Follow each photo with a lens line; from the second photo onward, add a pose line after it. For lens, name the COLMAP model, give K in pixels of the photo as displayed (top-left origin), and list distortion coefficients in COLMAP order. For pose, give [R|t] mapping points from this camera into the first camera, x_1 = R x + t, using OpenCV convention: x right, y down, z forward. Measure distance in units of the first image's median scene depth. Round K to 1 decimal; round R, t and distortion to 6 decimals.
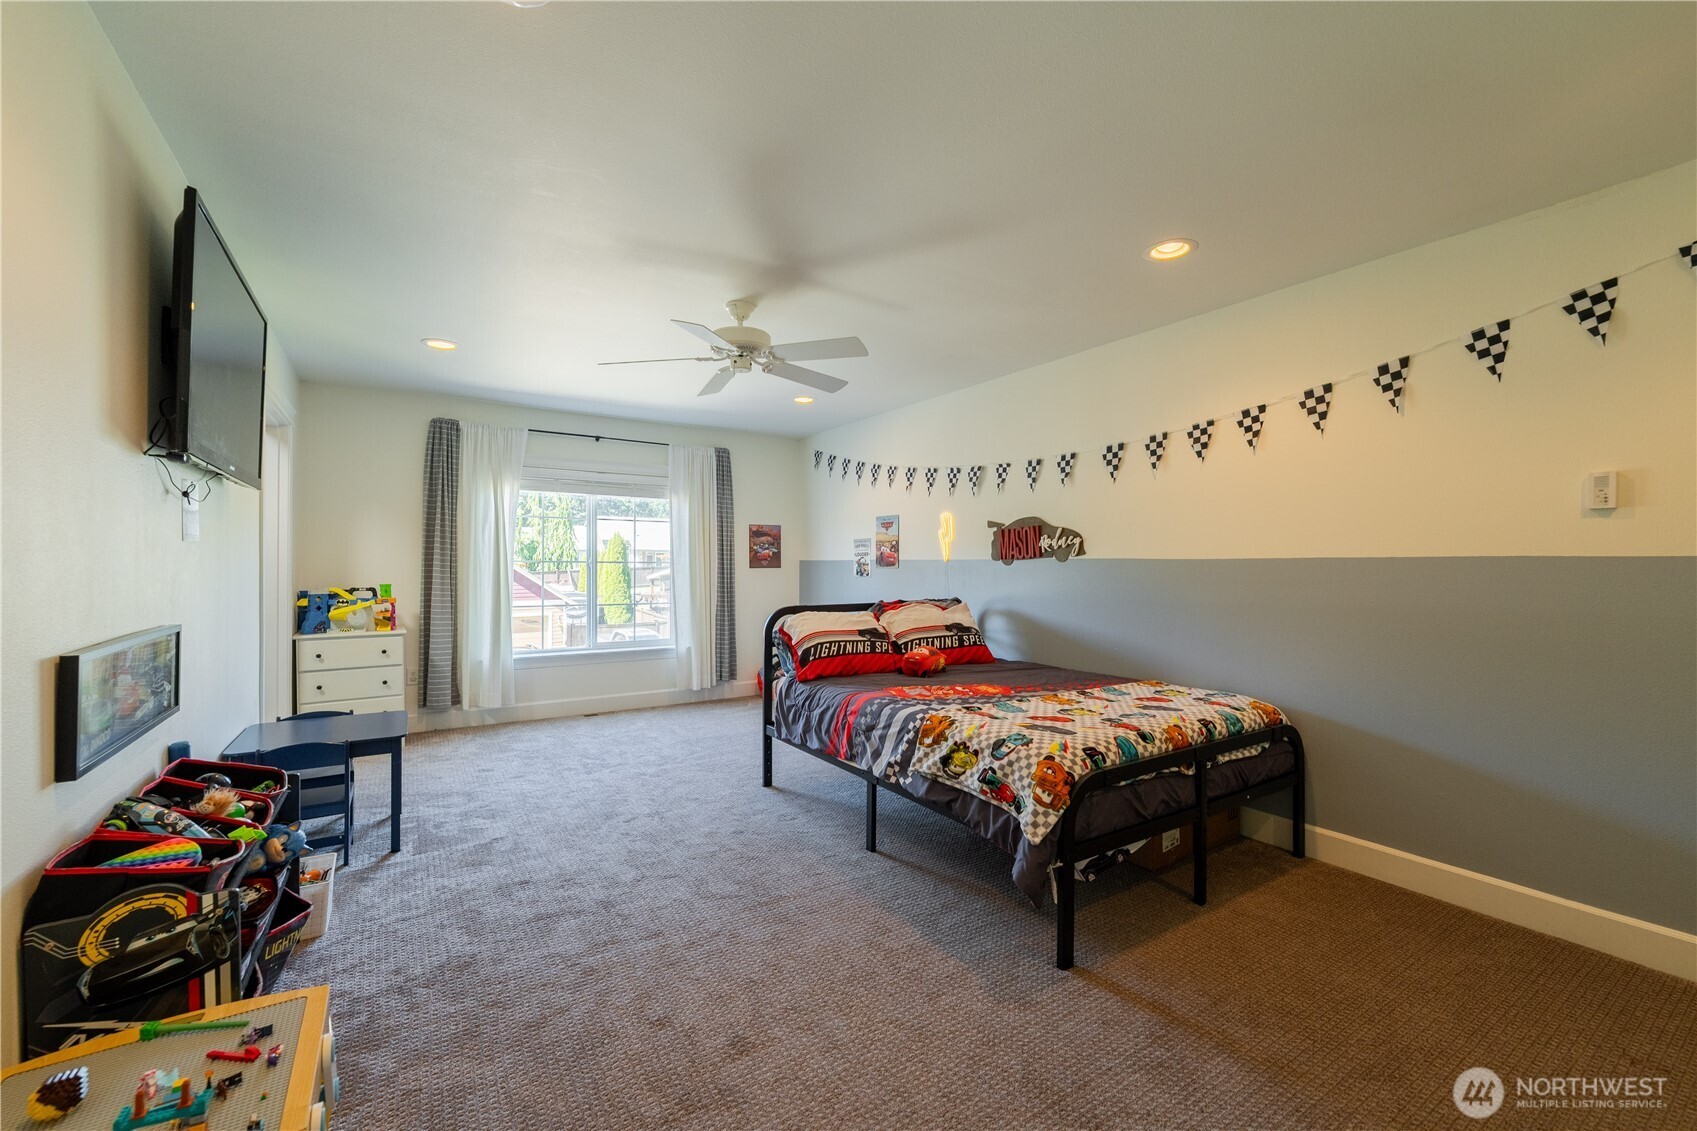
lens RADIAL K [[694.3, 0, 850.2], [0, 694.3, 562.1], [0, 0, 1]] dist [-0.004011, -0.000572]
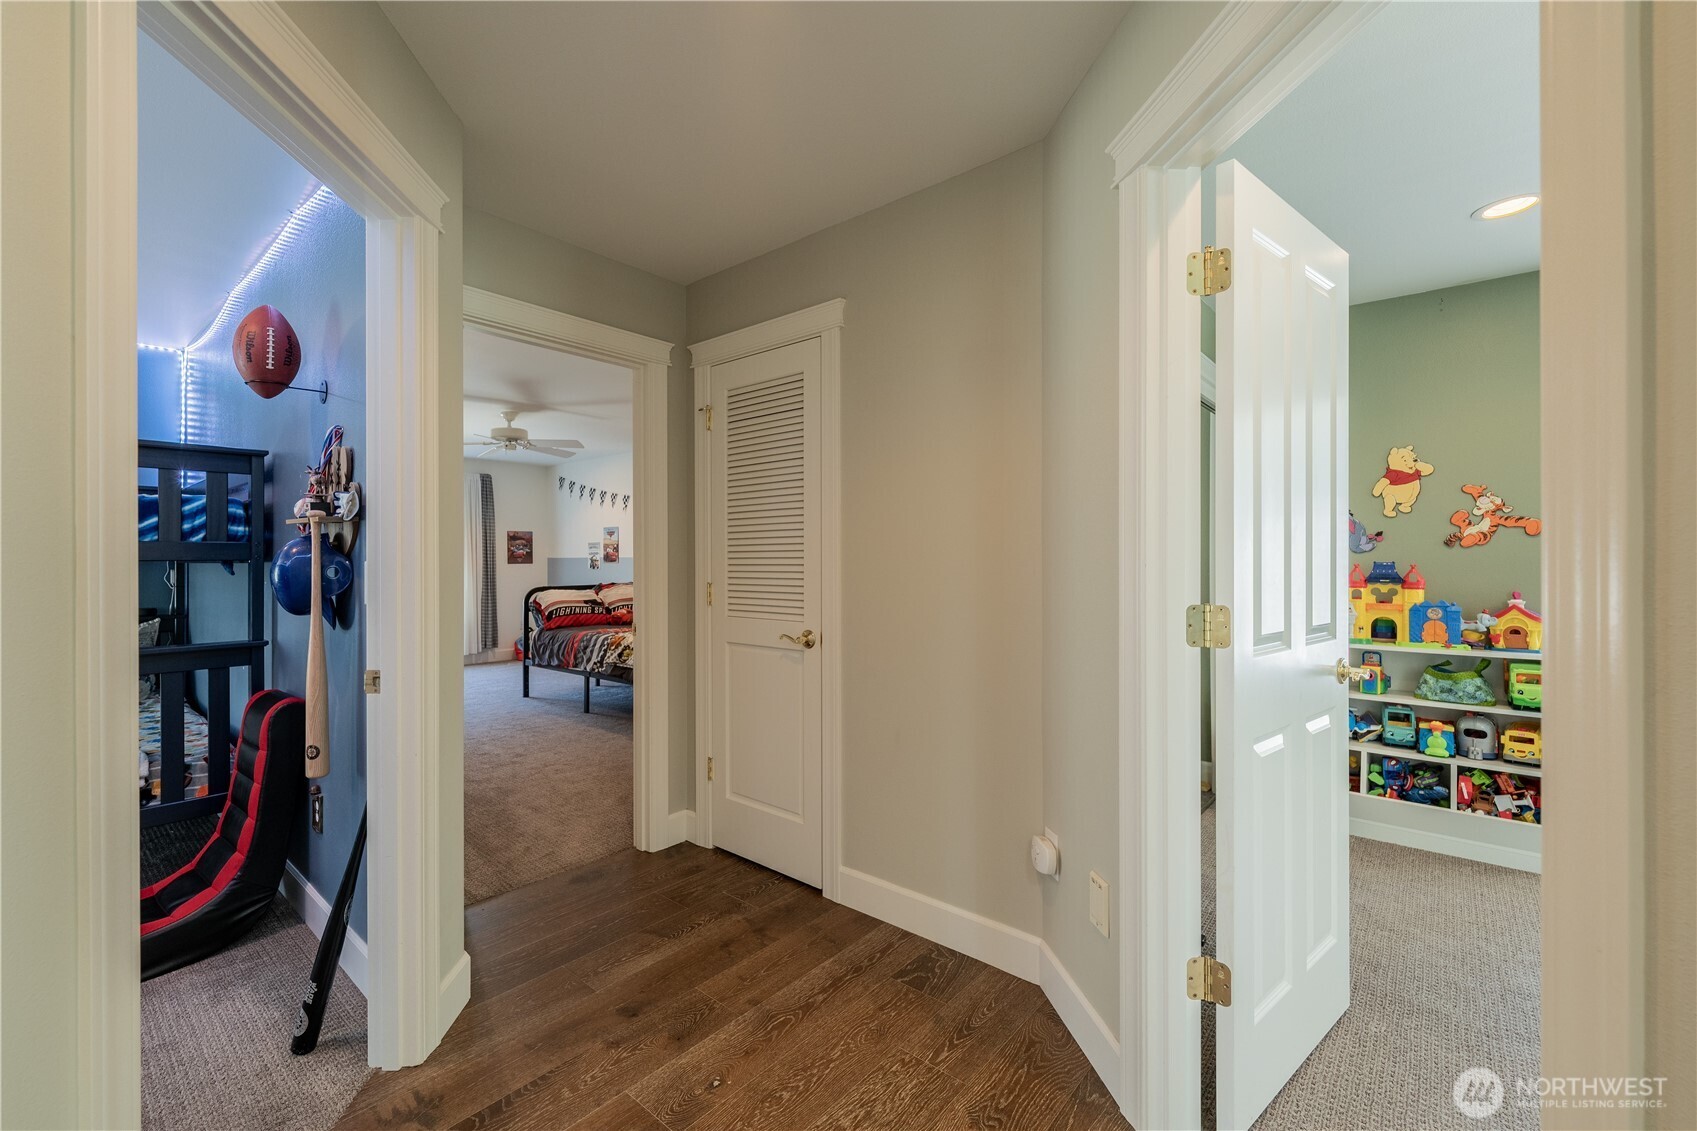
lens RADIAL K [[694.3, 0, 800.0], [0, 694.3, 560.9], [0, 0, 1]] dist [-0.004011, -0.000572]
pose [[0.963292, -0.005316, 0.268403, 0.064627], [0.003953, 0.999976, 0.005617, -0.003605], [-0.268427, -0.004349, 0.963290, -0.739597]]
